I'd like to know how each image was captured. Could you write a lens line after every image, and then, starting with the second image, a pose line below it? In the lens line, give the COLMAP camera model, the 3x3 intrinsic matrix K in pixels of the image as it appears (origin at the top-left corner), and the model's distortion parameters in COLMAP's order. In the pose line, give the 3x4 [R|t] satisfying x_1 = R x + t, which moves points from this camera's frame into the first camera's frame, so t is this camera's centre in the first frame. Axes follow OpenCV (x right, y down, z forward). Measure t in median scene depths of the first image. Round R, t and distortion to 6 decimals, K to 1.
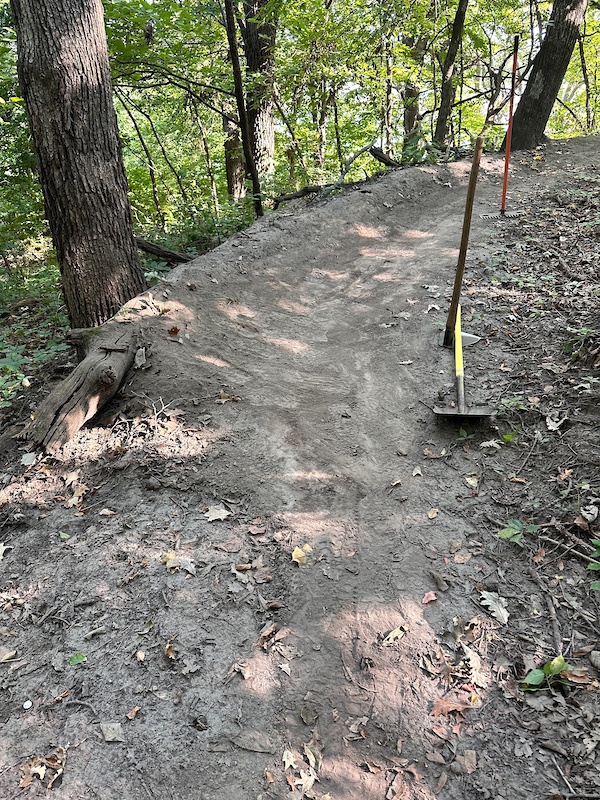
lens RADIAL K [[558.8, 0, 300.0], [0, 558.8, 400.0], [0, 0, 1]] dist [0.006246, -0.005599]
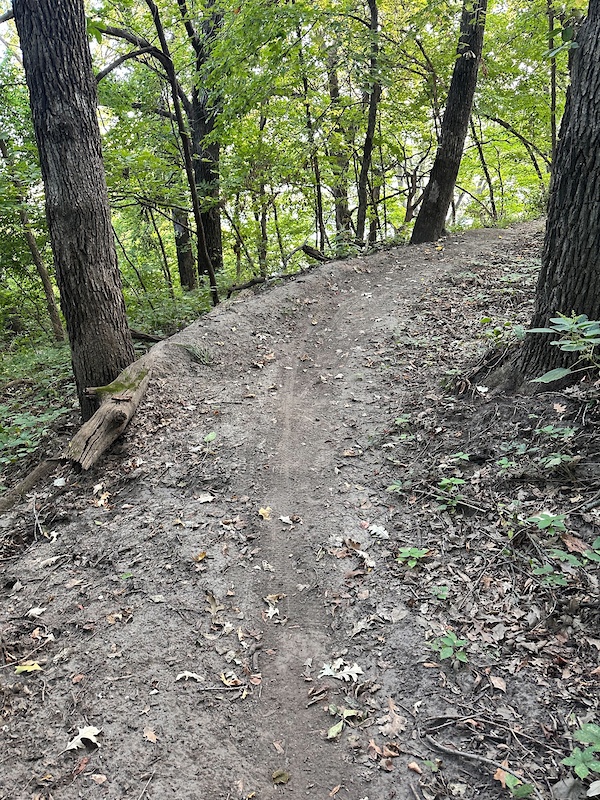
lens RADIAL K [[557.8, 0, 300.0], [0, 557.8, 400.0], [0, 0, 1]] dist [0.081181, -0.002245]
pose [[0.994981, -0.055575, 0.083214, -0.007004], [0.066841, 0.987981, -0.139376, 0.120743], [-0.074468, 0.144239, 0.986737, -0.370977]]
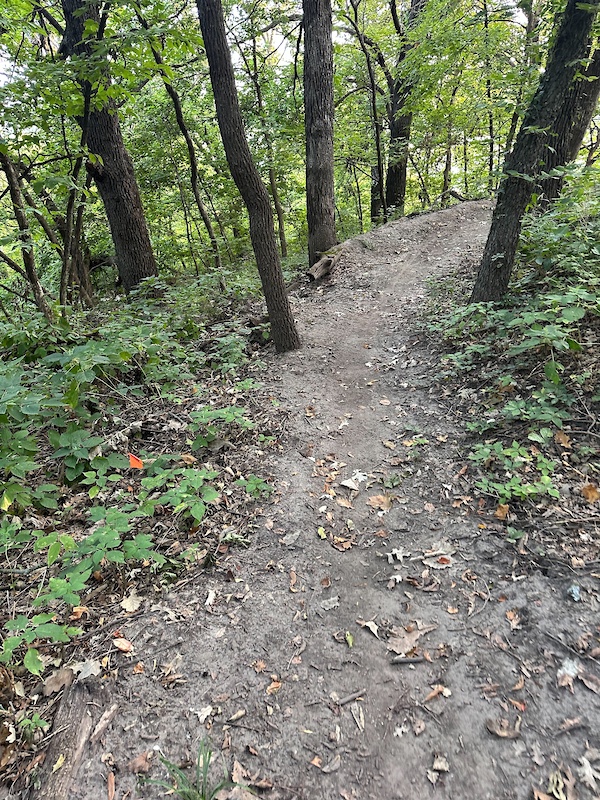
lens RADIAL K [[557.8, 0, 300.0], [0, 557.8, 400.0], [0, 0, 1]] dist [0.081181, -0.002245]
pose [[0.971585, 0.060609, -0.228801, 0.254039], [-0.076304, 0.995255, -0.060380, 0.837736], [0.224055, 0.076123, 0.971599, -1.878169]]
